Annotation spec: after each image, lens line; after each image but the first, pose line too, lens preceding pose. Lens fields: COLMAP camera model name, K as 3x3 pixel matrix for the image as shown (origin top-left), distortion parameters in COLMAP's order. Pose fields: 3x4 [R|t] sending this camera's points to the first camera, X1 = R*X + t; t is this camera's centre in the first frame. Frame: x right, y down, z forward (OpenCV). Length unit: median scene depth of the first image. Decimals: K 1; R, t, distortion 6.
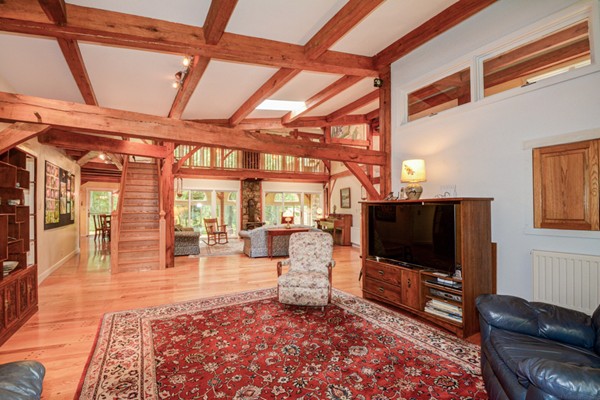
lens RADIAL K [[269.3, 0, 300.0], [0, 269.3, 200.0], [0, 0, 1]] dist [-0.001013, -0.000456]
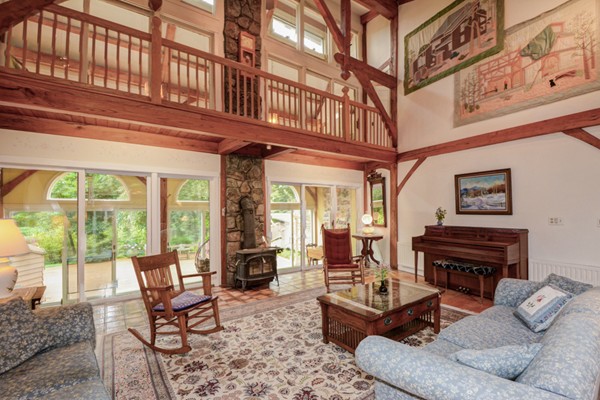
lens RADIAL K [[269.3, 0, 300.0], [0, 269.3, 200.0], [0, 0, 1]] dist [-0.001013, -0.000456]
pose [[0.962801, 0.002976, 0.270196, -0.240405], [0.000920, 0.999897, -0.014289, 0.010494], [-0.270211, 0.014006, 0.962699, 0.604686]]
